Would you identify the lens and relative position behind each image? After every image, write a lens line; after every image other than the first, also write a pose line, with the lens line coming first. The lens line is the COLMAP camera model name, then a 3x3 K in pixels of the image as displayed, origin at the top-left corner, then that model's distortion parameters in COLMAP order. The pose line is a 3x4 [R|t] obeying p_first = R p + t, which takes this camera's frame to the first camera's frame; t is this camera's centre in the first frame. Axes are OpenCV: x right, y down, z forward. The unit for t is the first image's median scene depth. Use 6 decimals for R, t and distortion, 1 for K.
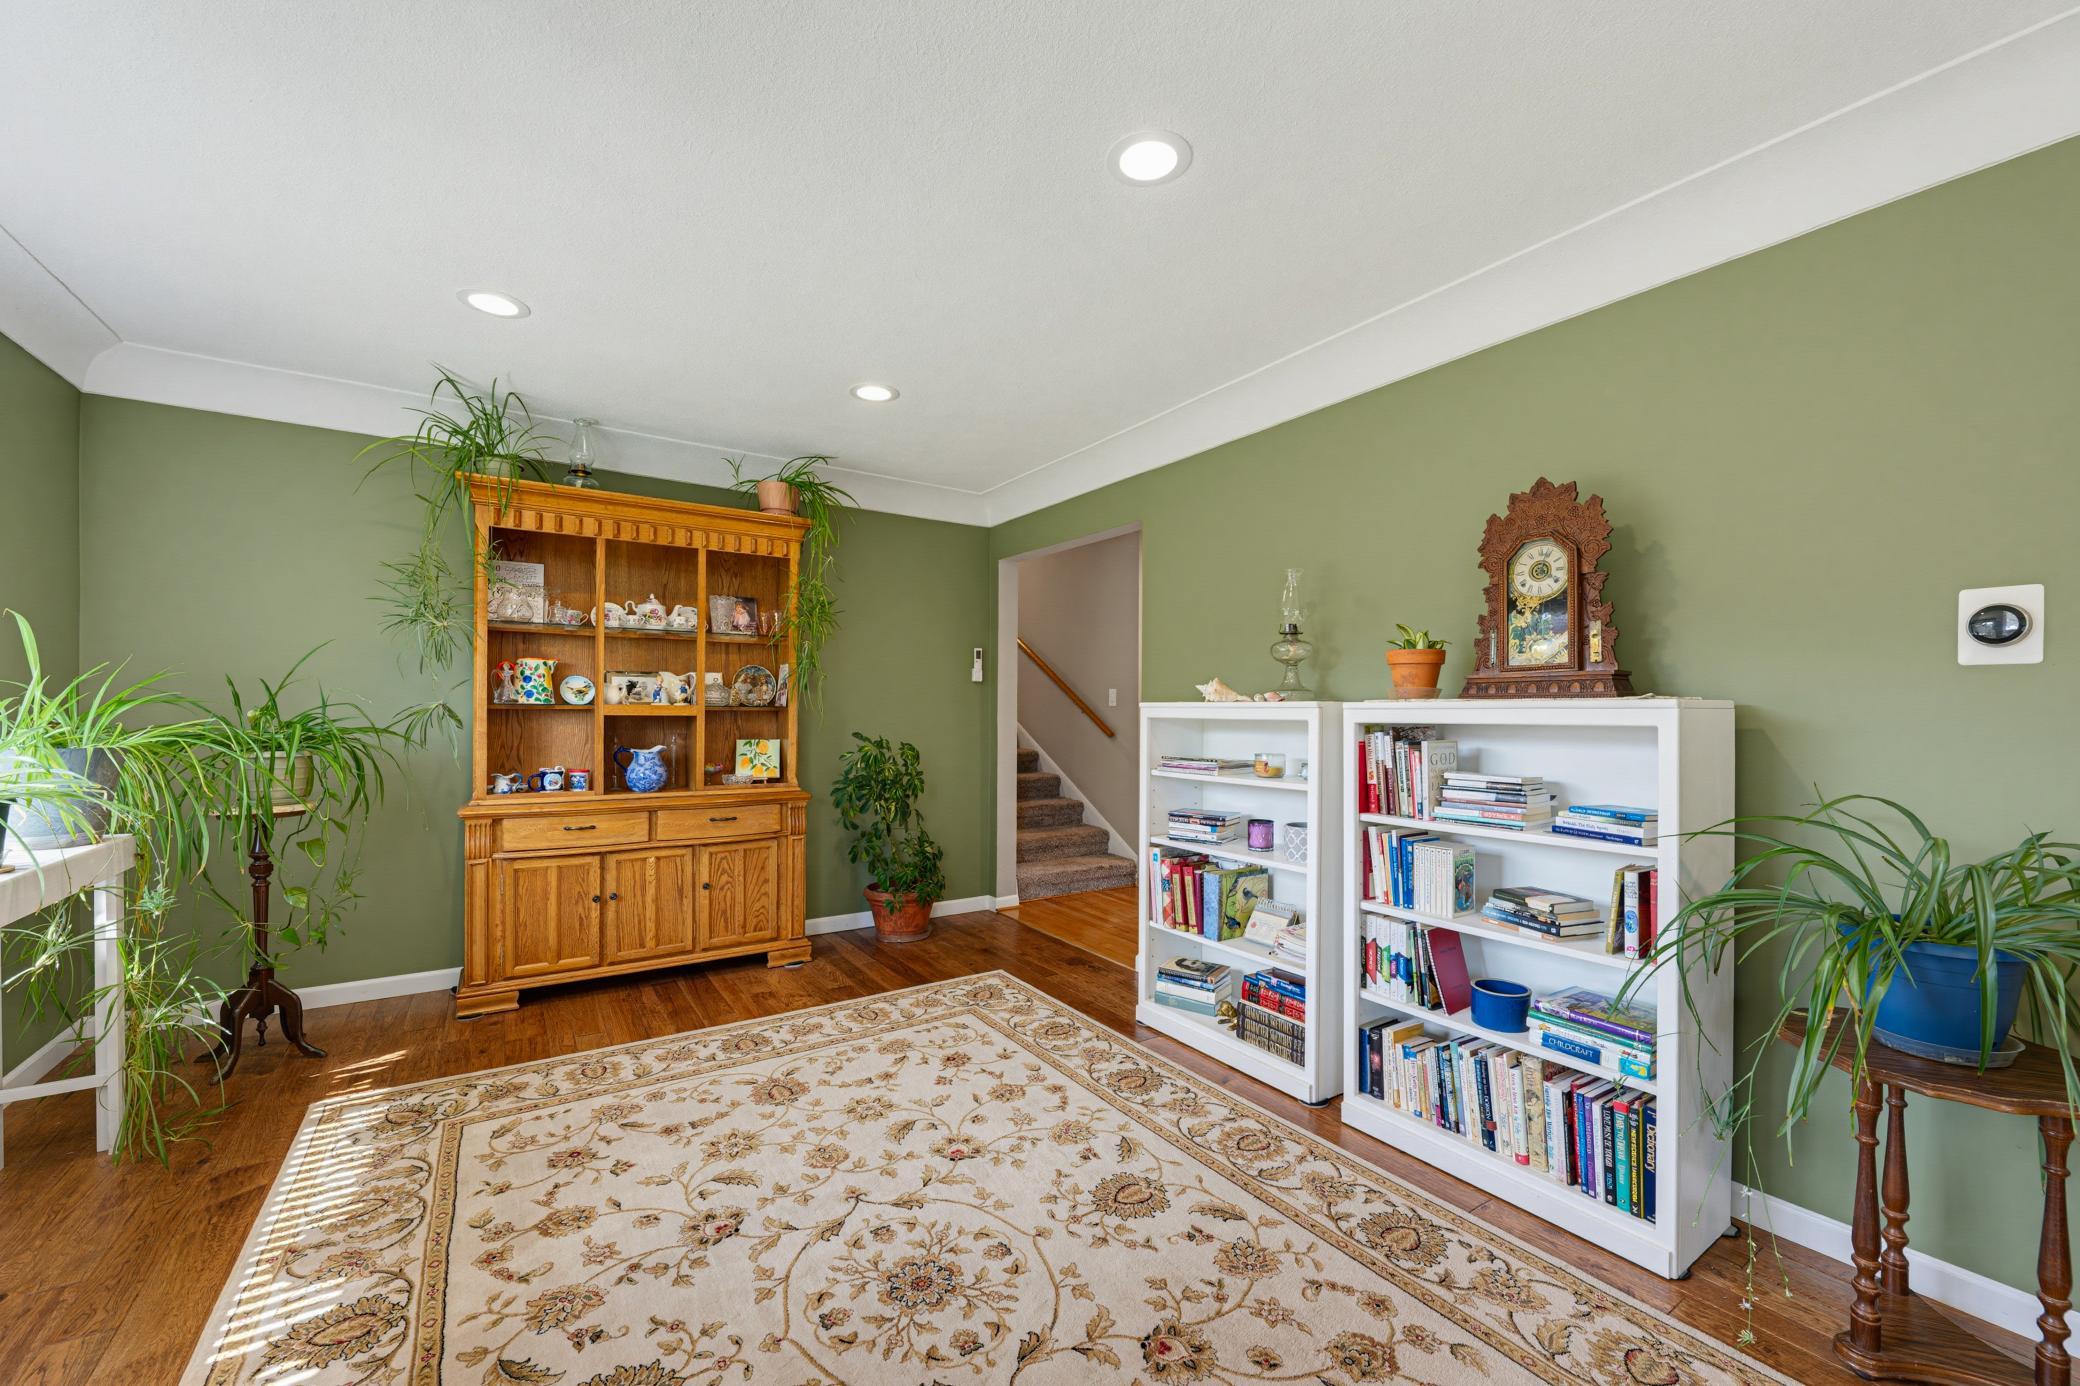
lens RADIAL K [[815.0, 0, 1041.3], [0, 815.0, 712.6], [0, 0, 1]] dist [-0.001427, -0.001241]
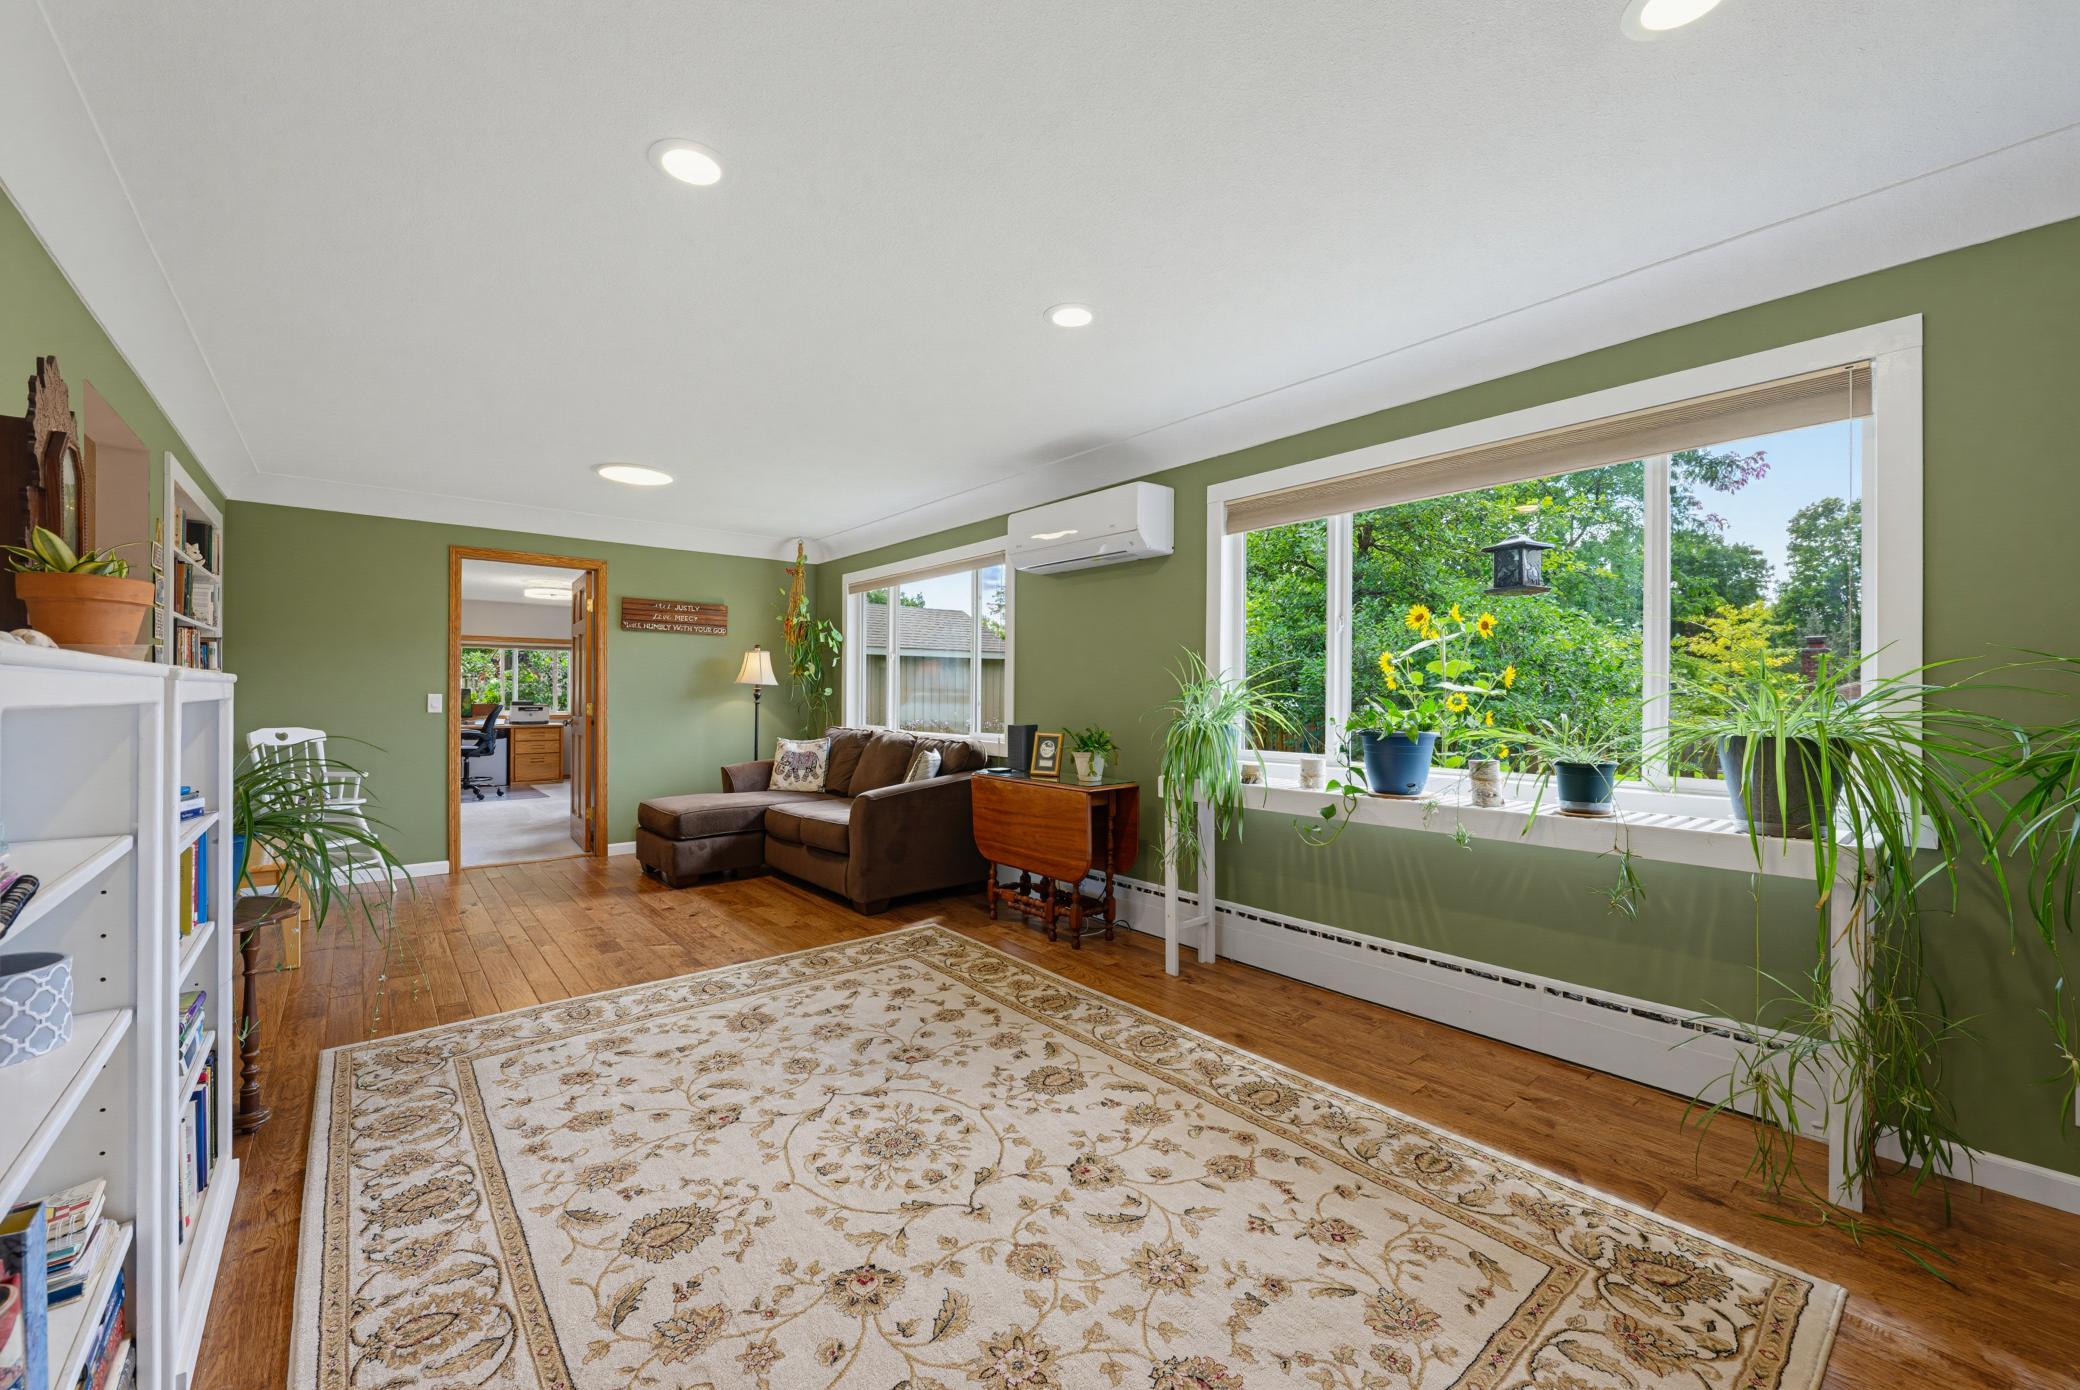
lens RADIAL K [[815.0, 0, 1031.2], [0, 815.0, 696.3], [0, 0, 1]] dist [-0.001427, -0.001241]
pose [[-0.994813, -0.009370, -0.101287, -0.194586], [-0.009857, 0.999942, 0.004308, -0.004799], [0.101241, 0.005284, -0.994848, 1.969943]]
